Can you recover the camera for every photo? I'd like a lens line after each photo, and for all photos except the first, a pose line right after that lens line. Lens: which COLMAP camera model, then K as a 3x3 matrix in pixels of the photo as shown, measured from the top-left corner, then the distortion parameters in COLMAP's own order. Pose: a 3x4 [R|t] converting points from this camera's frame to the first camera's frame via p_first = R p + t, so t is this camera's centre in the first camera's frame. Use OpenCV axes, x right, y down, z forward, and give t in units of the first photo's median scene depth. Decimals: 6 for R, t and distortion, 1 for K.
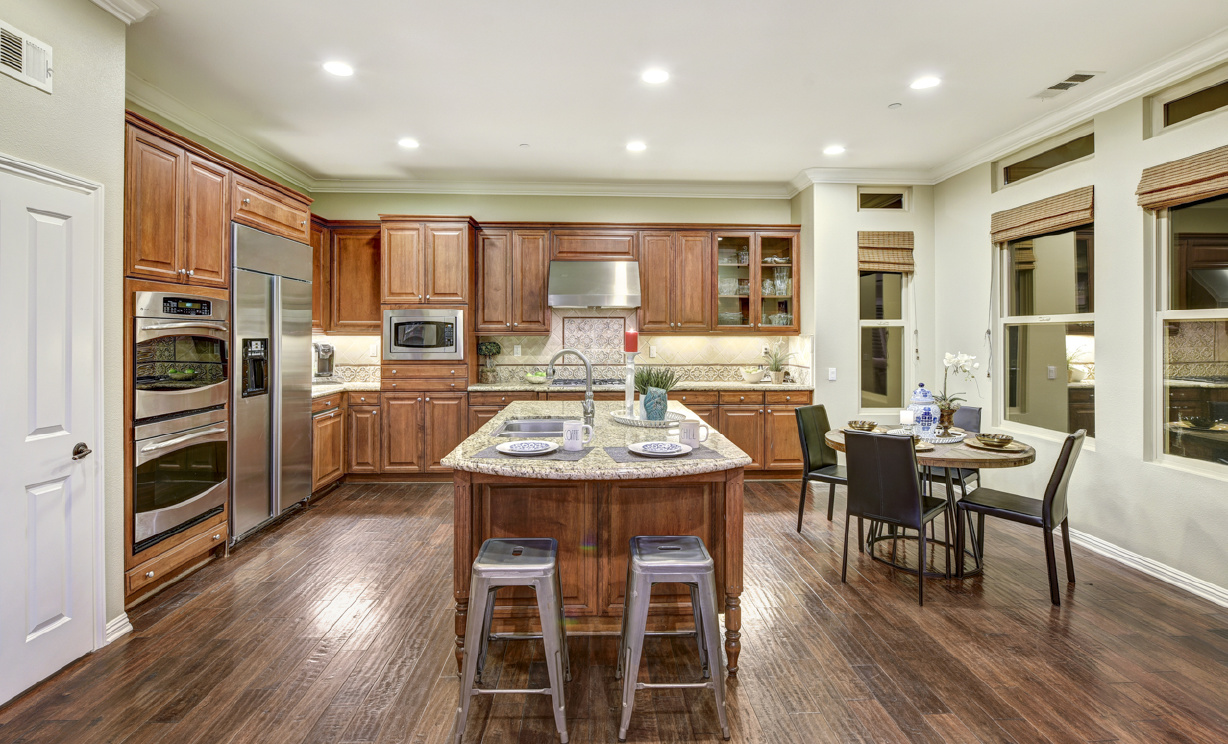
lens RADIAL K [[598.2, 0, 625.3], [0, 598.2, 331.8], [0, 0, 1]] dist [-0.009930, 0.002448]
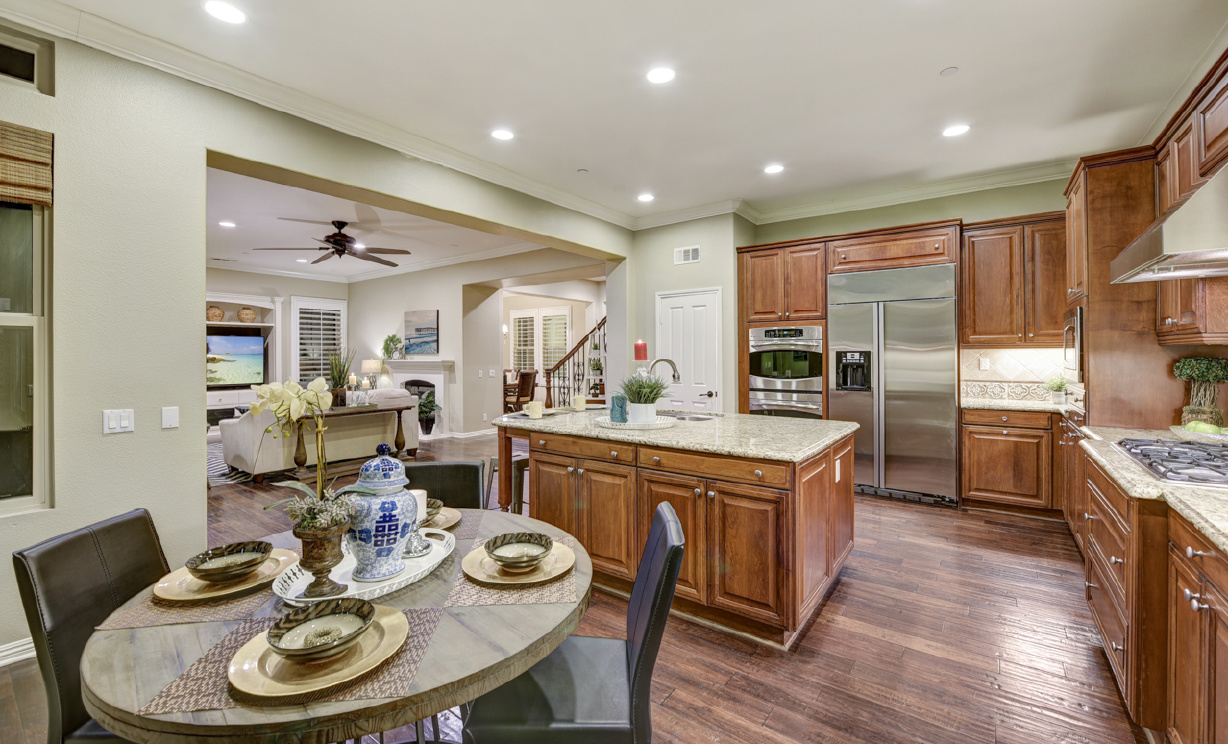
lens RADIAL K [[507.9, 0, 622.7], [0, 507.9, 352.9], [0, 0, 1]] dist [-0.003026, -0.000486]
pose [[-0.632222, 0.000499, -0.774787, 0.472386], [0.006709, 0.999966, -0.004831, 0.012977], [0.774758, -0.008252, -0.632204, 0.958912]]
